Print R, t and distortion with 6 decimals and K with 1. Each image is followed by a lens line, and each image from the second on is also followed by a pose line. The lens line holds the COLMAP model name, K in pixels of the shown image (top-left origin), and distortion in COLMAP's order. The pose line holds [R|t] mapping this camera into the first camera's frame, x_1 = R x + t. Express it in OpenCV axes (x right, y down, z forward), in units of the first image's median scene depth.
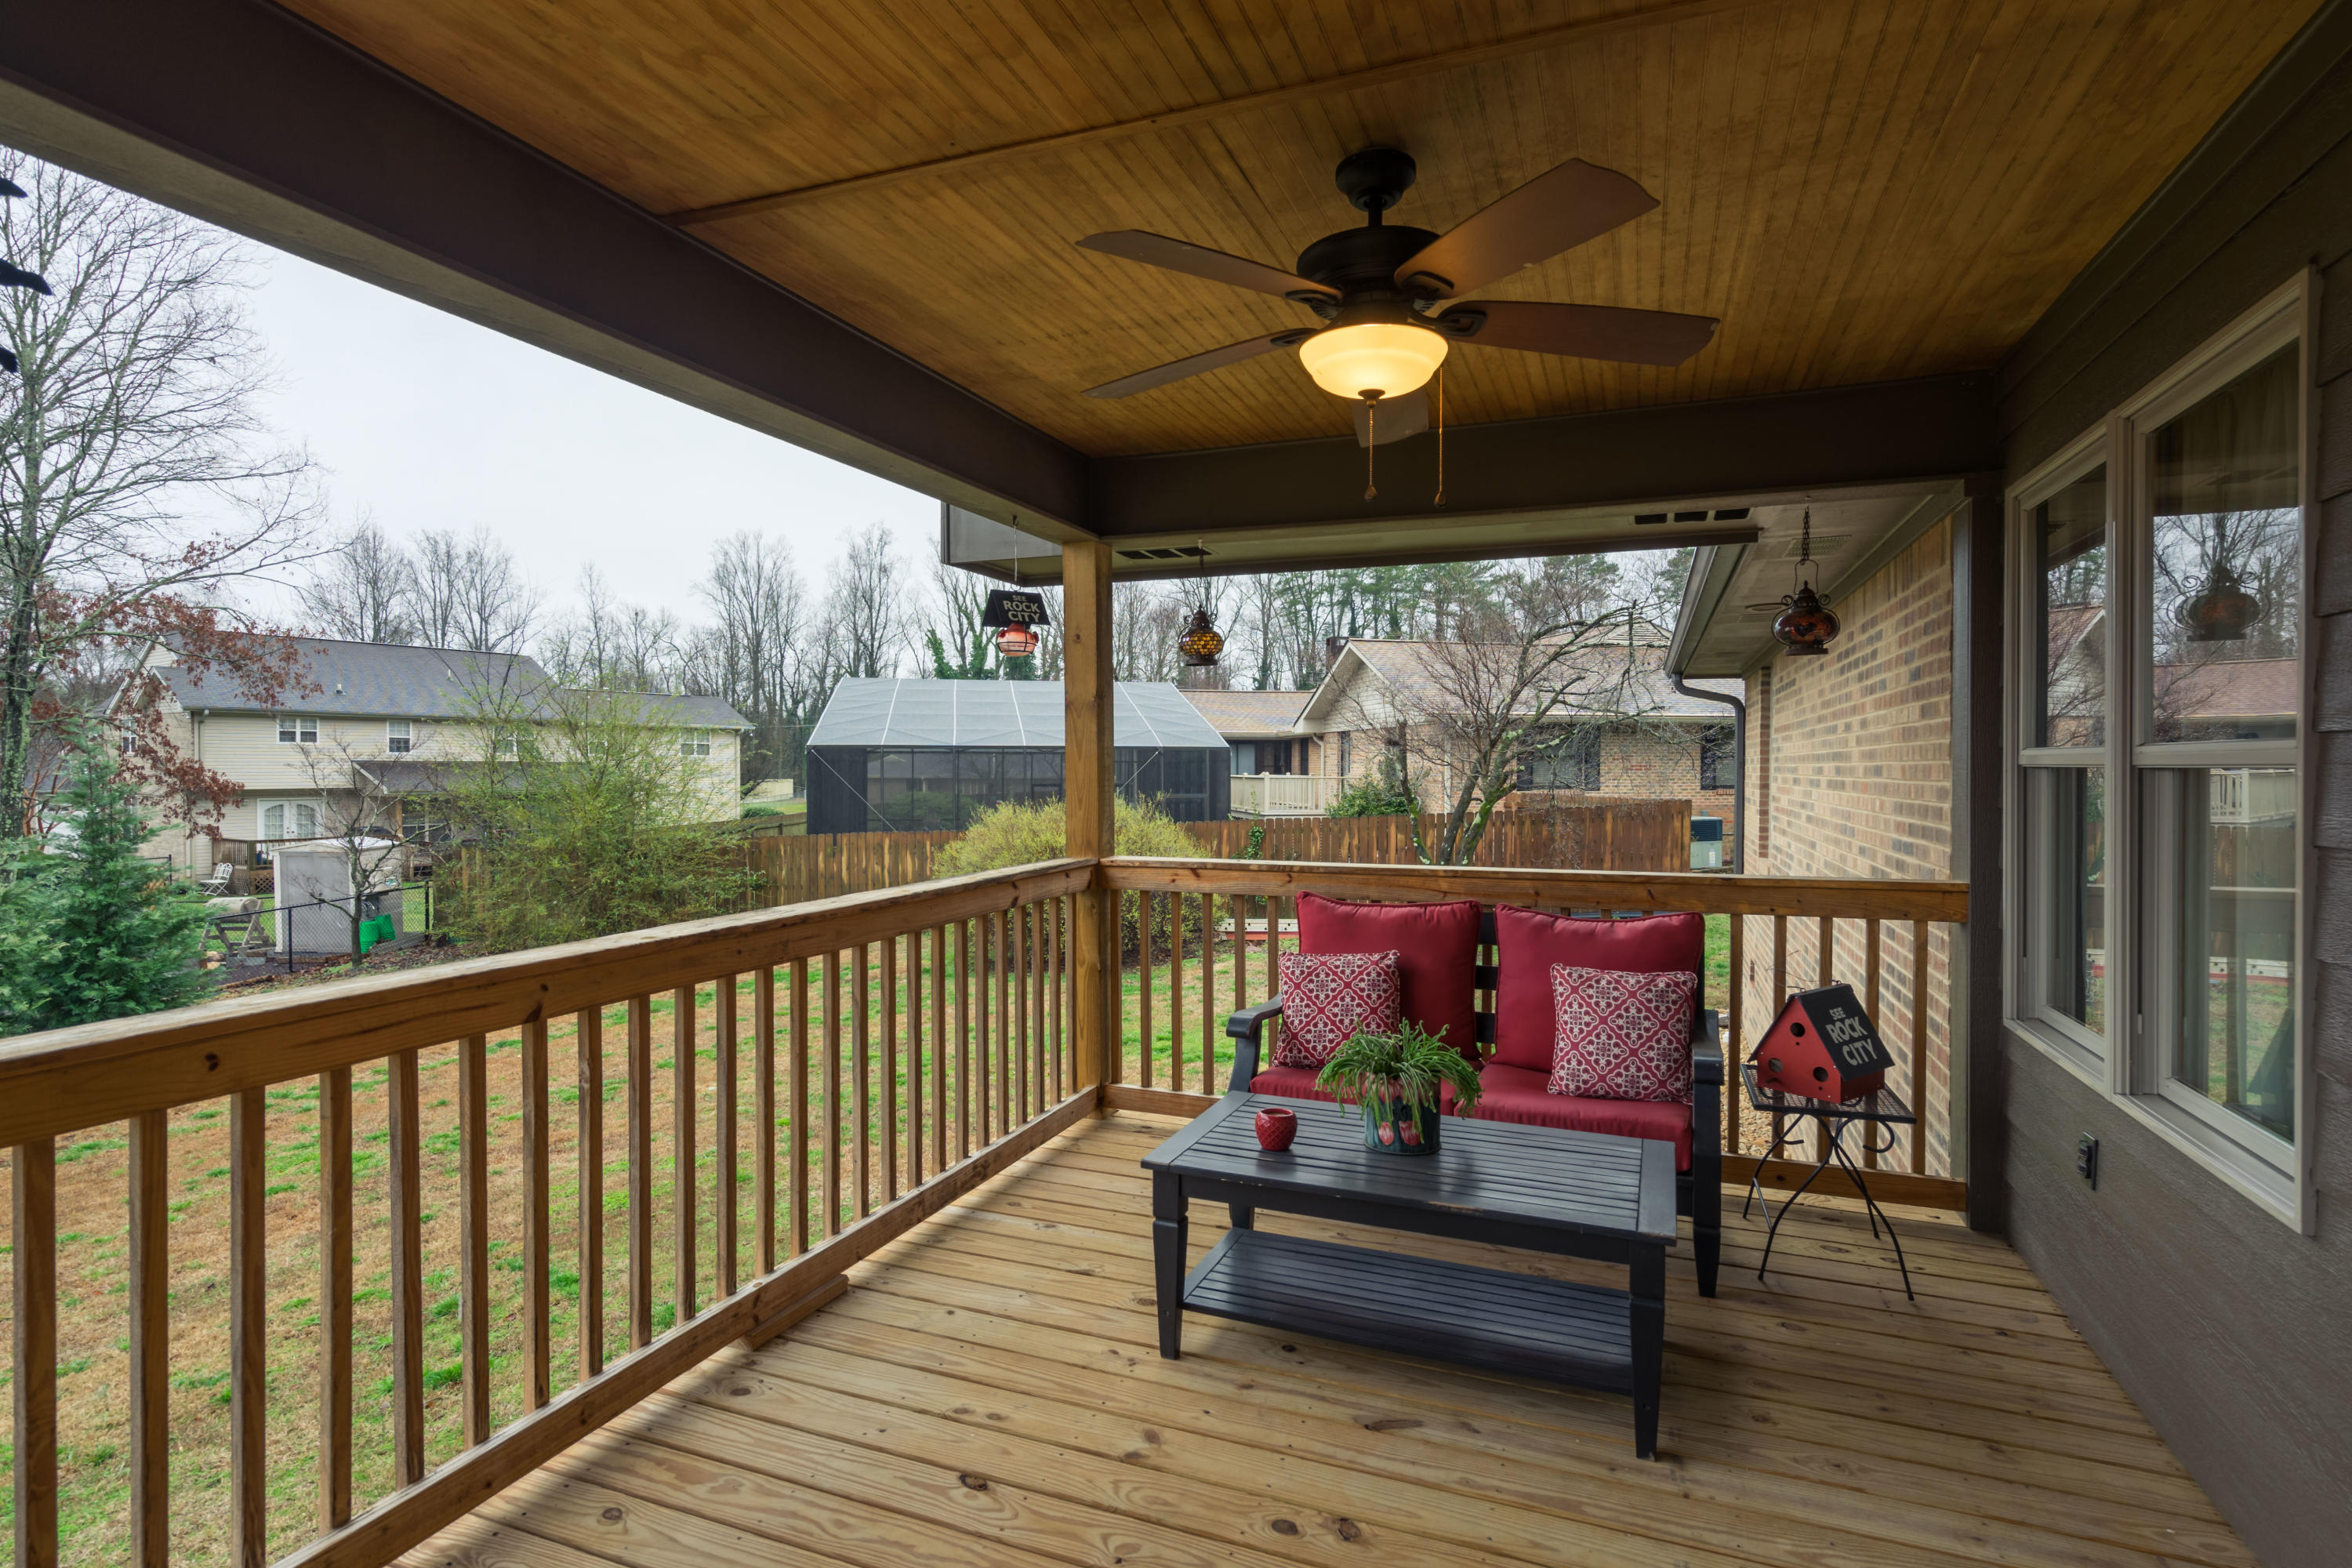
lens RADIAL K [[1205.0, 0, 1180.7], [0, 1205.0, 775.2], [0, 0, 1]] dist [0.004175, 0.000076]
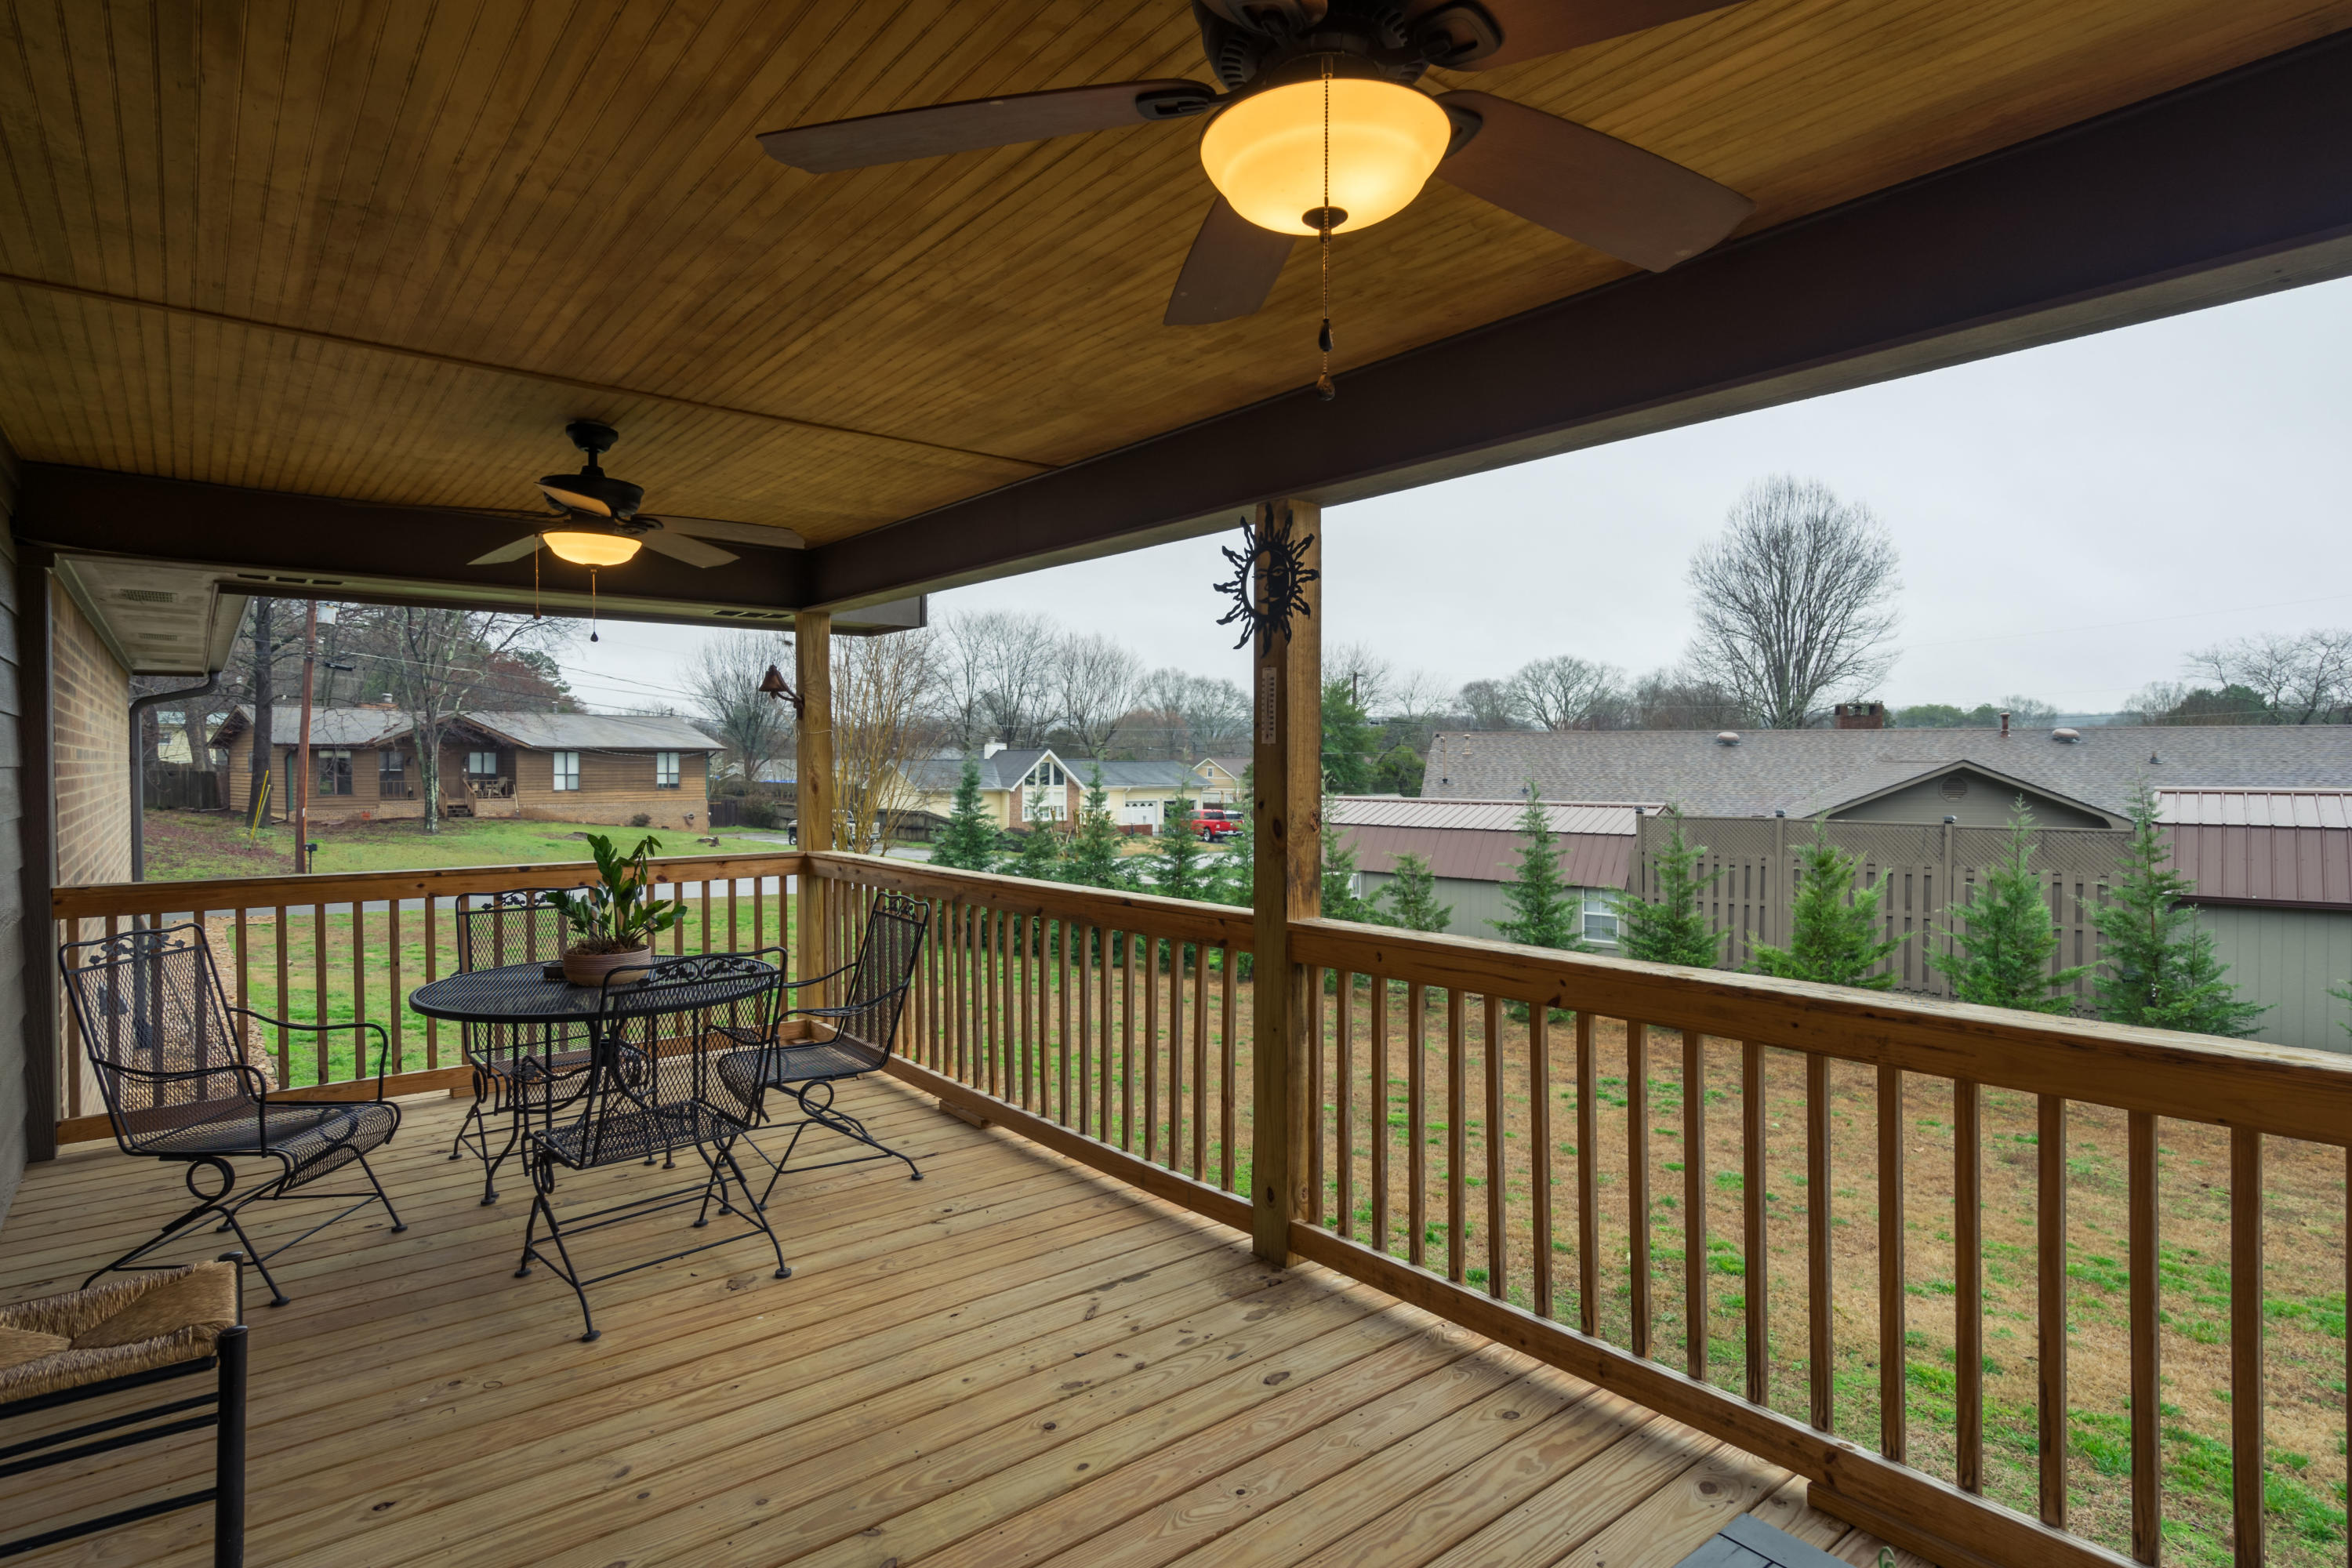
lens RADIAL K [[1205.0, 0, 1180.7], [0, 1205.0, 775.2], [0, 0, 1]] dist [0.004175, 0.000076]
pose [[-0.489012, 0.008709, -0.872234, 0.644736], [-0.002737, 0.999930, 0.011519, -0.043479], [0.872273, 0.008020, -0.488954, 1.113724]]
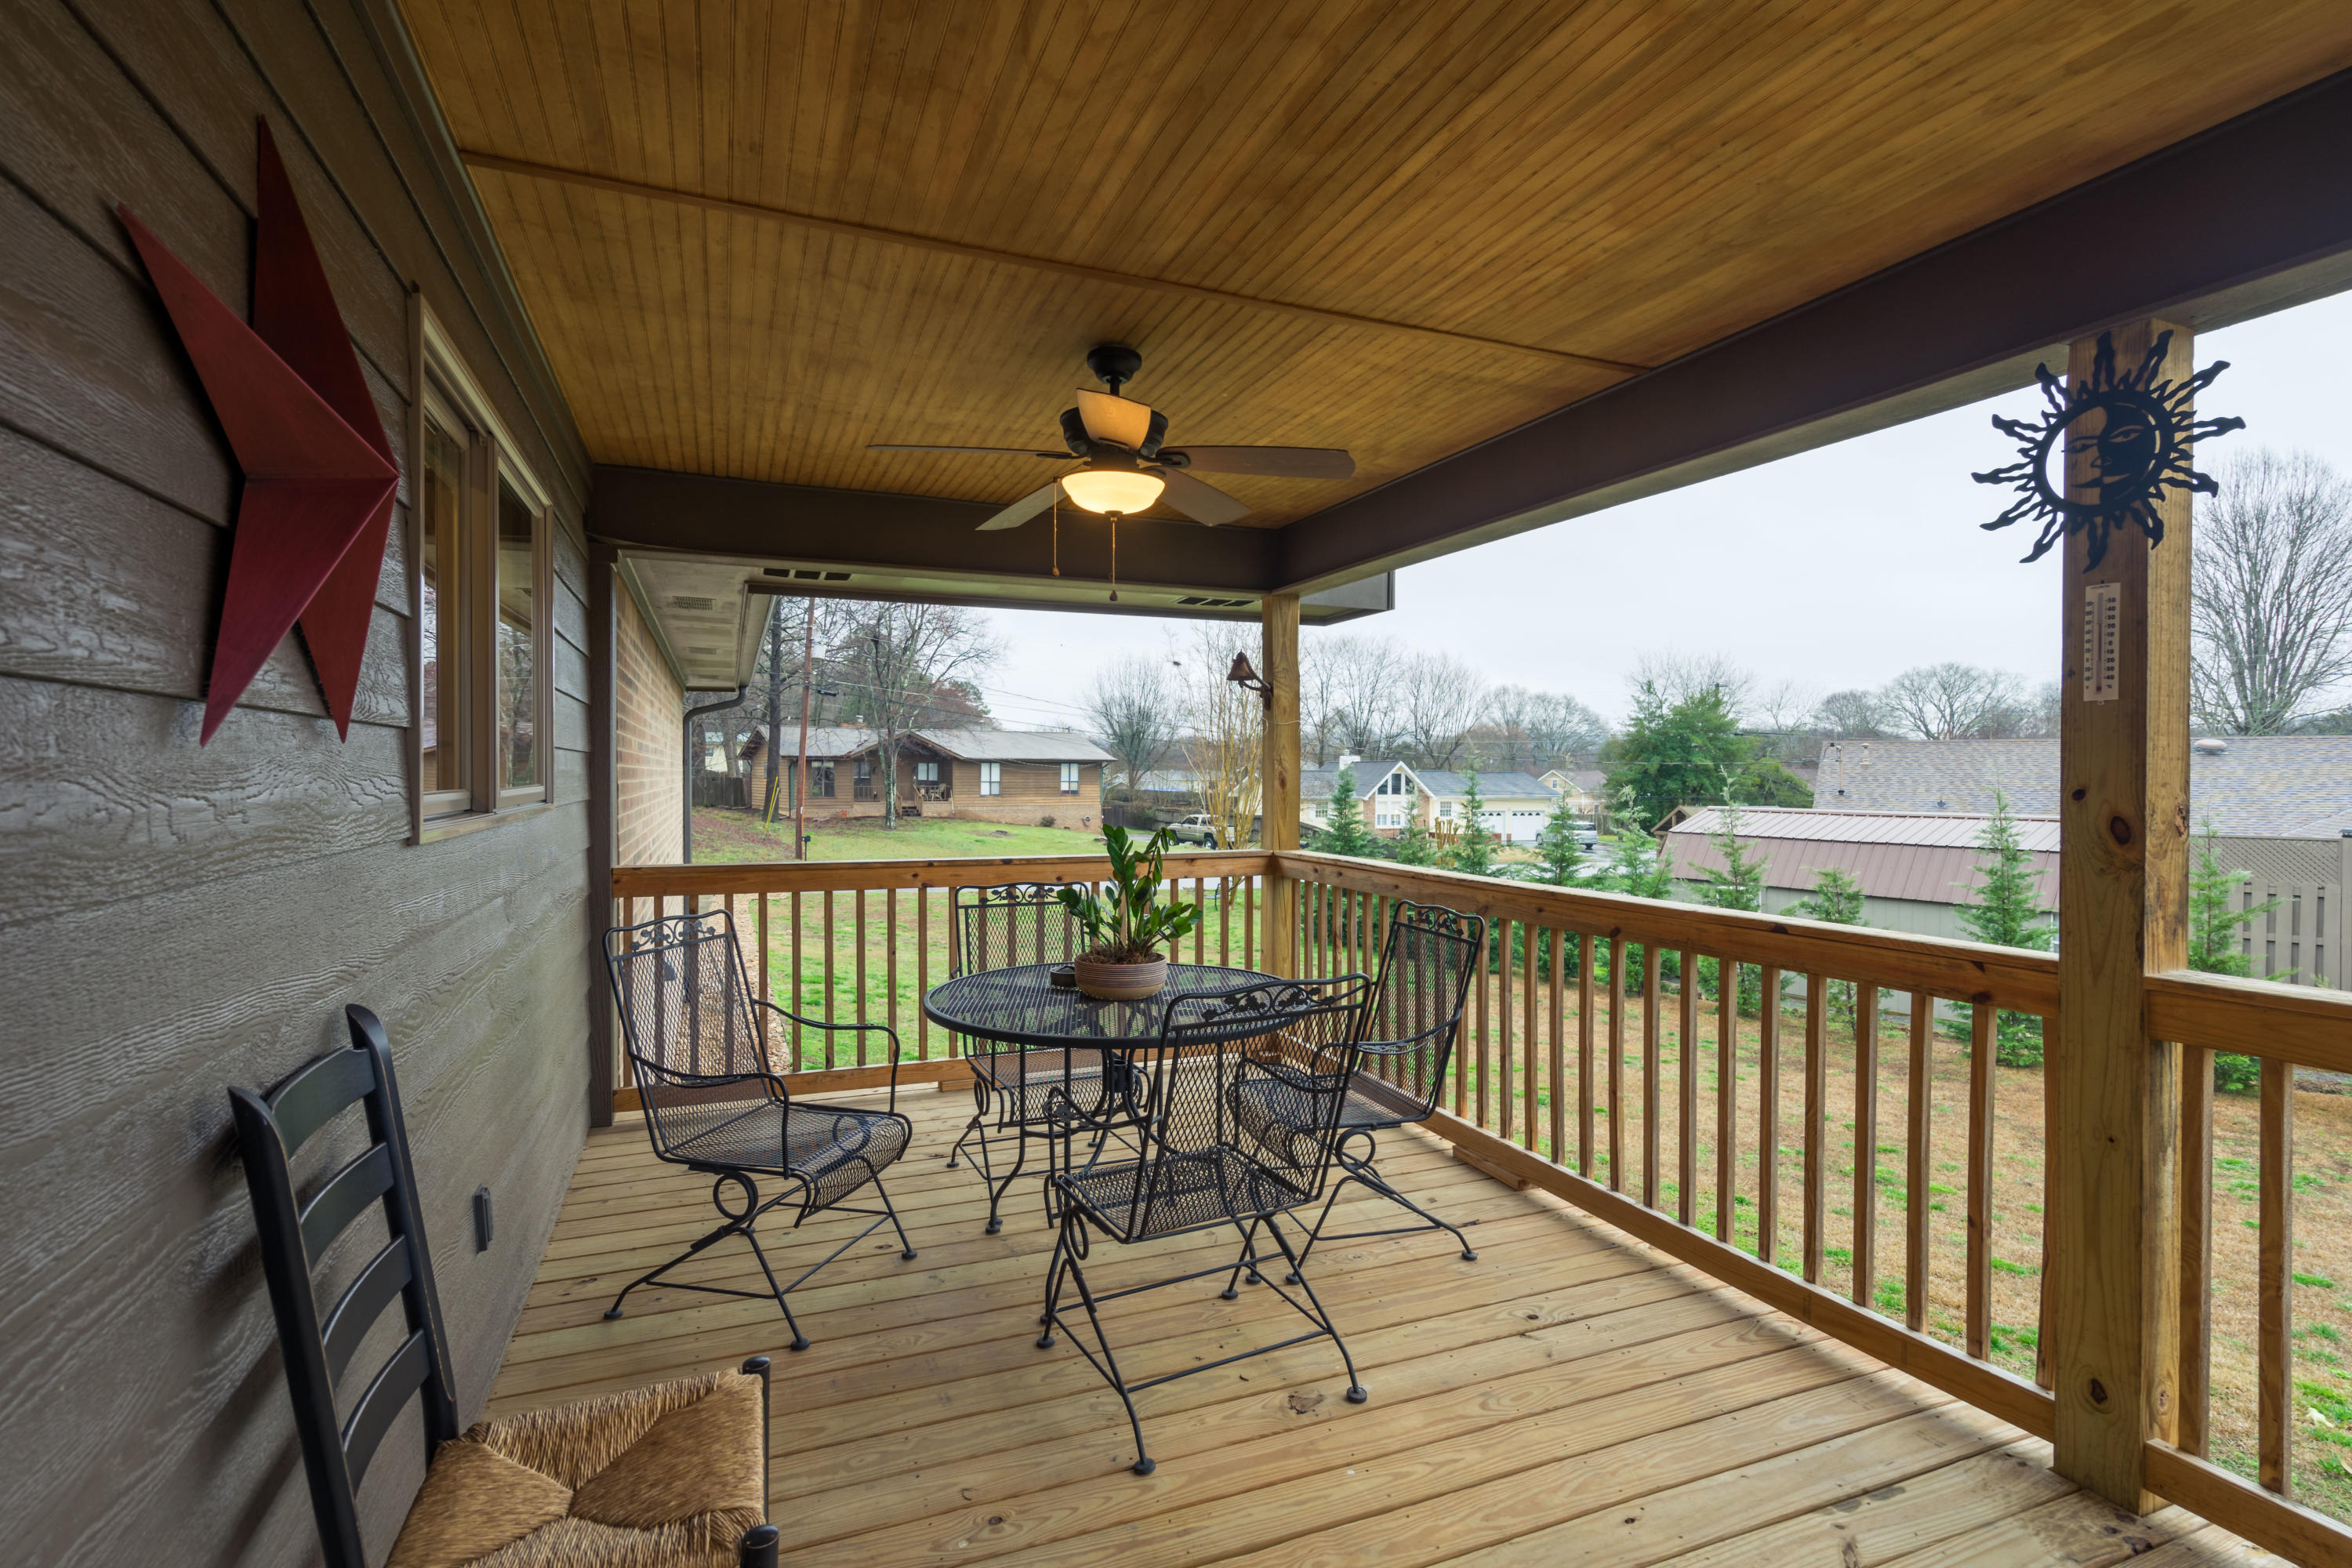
lens RADIAL K [[1087.5, 0, 1185.1], [0, 1087.5, 774.4], [0, 0, 1]] dist [-0.000329, 0.000208]
pose [[-0.716114, -0.003649, -0.697974, 0.457328], [-0.006295, 0.999979, 0.001231, -0.006655], [0.697955, 0.005275, -0.716122, 0.647173]]
